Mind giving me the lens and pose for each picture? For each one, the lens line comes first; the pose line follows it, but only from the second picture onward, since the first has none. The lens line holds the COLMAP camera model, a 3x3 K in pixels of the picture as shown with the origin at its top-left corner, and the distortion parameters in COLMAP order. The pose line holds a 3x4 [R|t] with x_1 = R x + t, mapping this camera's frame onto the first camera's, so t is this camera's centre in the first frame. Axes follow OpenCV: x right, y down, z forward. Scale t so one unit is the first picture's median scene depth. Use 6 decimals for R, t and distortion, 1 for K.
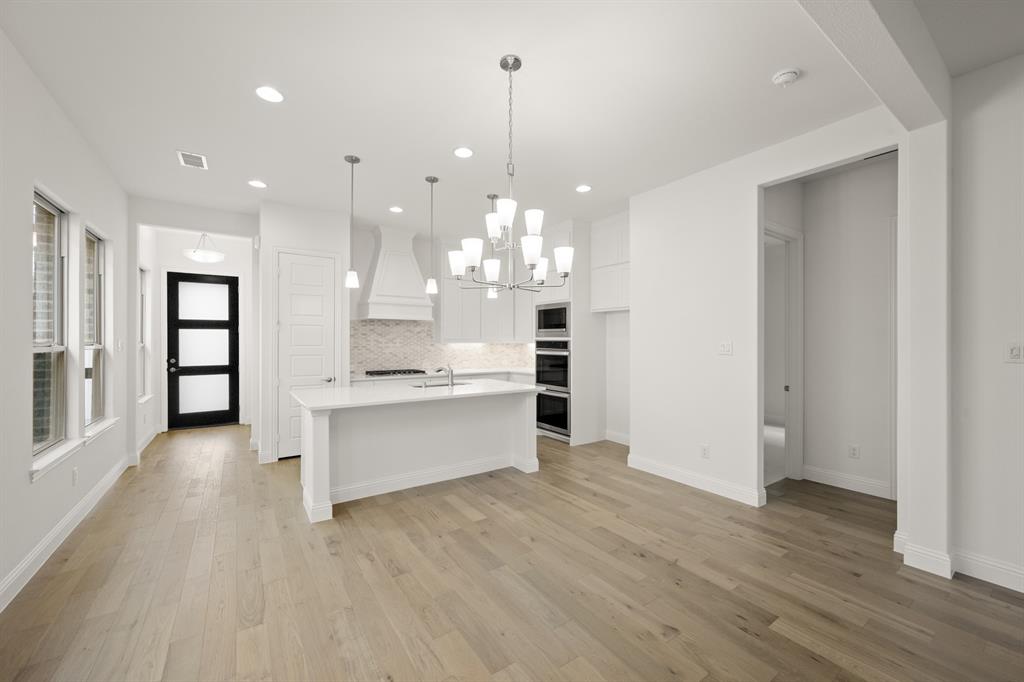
lens RADIAL K [[400.0, 0, 512.0], [0, 400.0, 341.0], [0, 0, 1]] dist [0.000770, 0.000154]
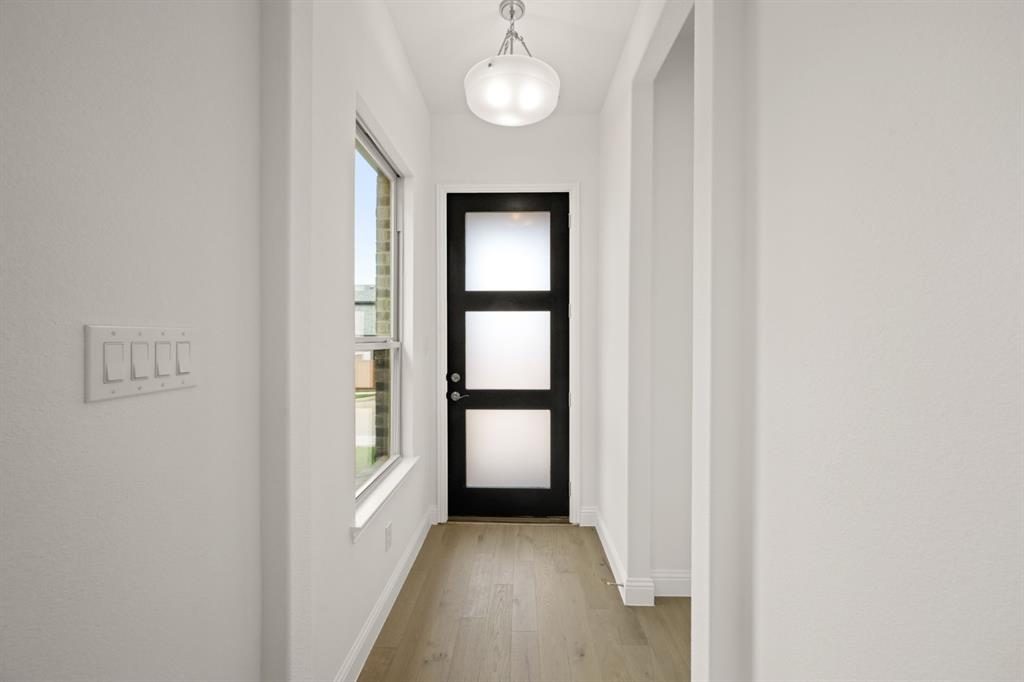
lens RADIAL K [[400.0, 0, 512.0], [0, 400.0, 341.0], [0, 0, 1]] dist [0.000770, 0.000154]
pose [[0.780739, 0.000751, -0.624857, -0.526239], [-0.001801, 0.999998, -0.001047, 0.006254], [0.624855, 0.001943, 0.780738, 0.710506]]
